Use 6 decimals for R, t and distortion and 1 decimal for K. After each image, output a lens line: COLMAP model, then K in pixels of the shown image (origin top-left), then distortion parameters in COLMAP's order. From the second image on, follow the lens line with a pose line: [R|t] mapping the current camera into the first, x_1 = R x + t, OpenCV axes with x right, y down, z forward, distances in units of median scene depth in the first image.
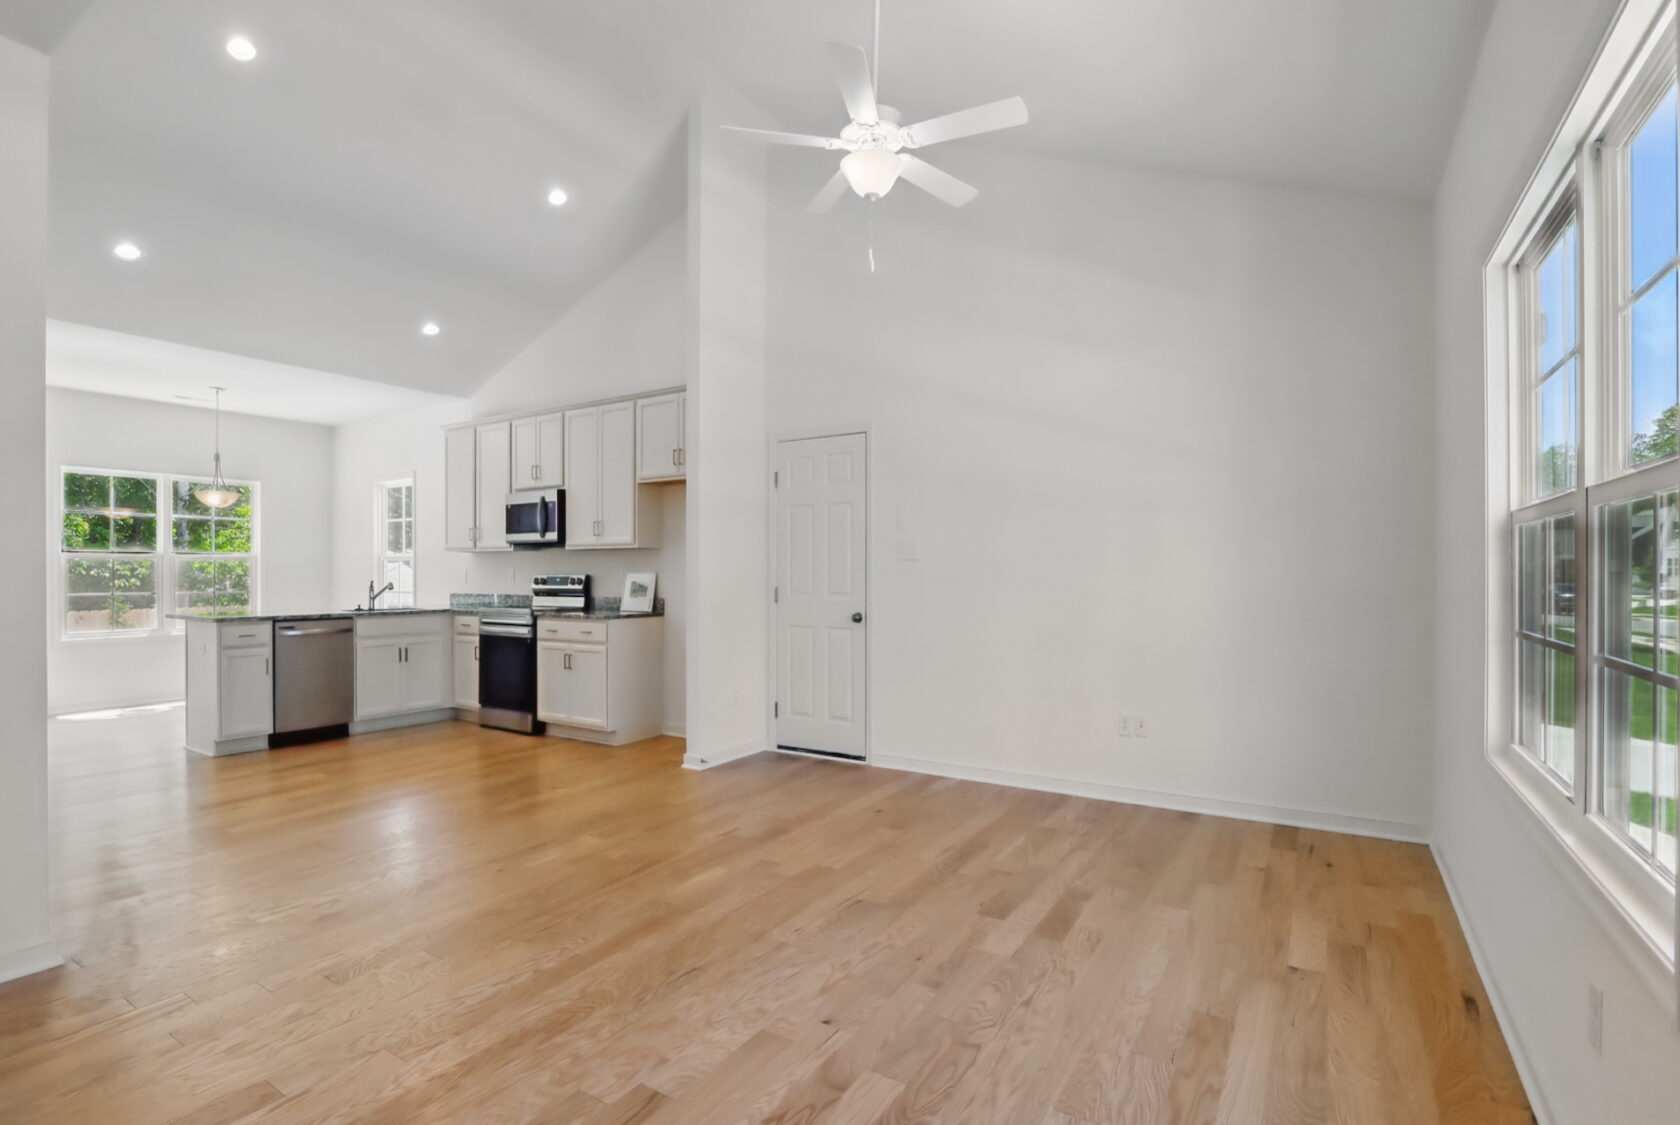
lens RADIAL K [[765.1, 0, 839.2], [0, 765.1, 567.0], [0, 0, 1]] dist [-0.028006, -0.000204]
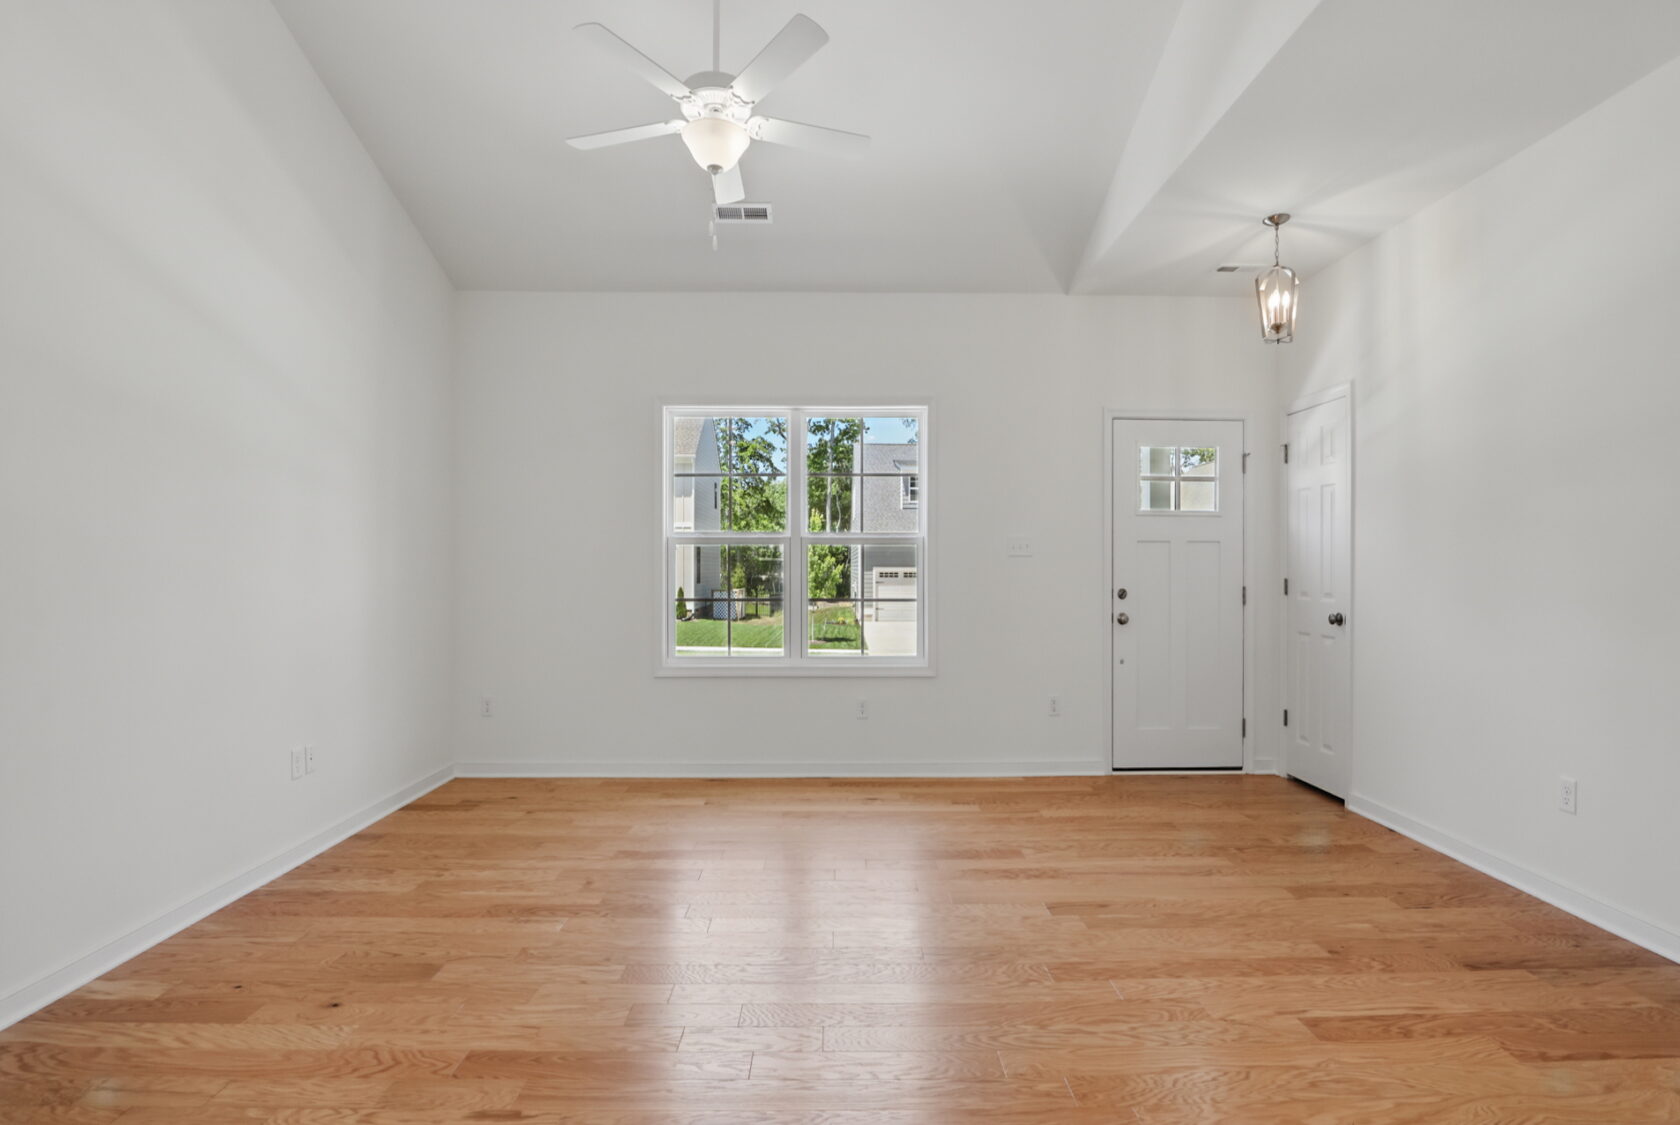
lens RADIAL K [[765.1, 0, 839.2], [0, 765.1, 567.0], [0, 0, 1]] dist [-0.028006, -0.000204]
pose [[-0.522079, 0.003173, 0.852891, -1.061212], [-0.005099, 0.999964, -0.006842, 0.013035], [-0.852882, -0.007921, -0.522044, 1.721779]]
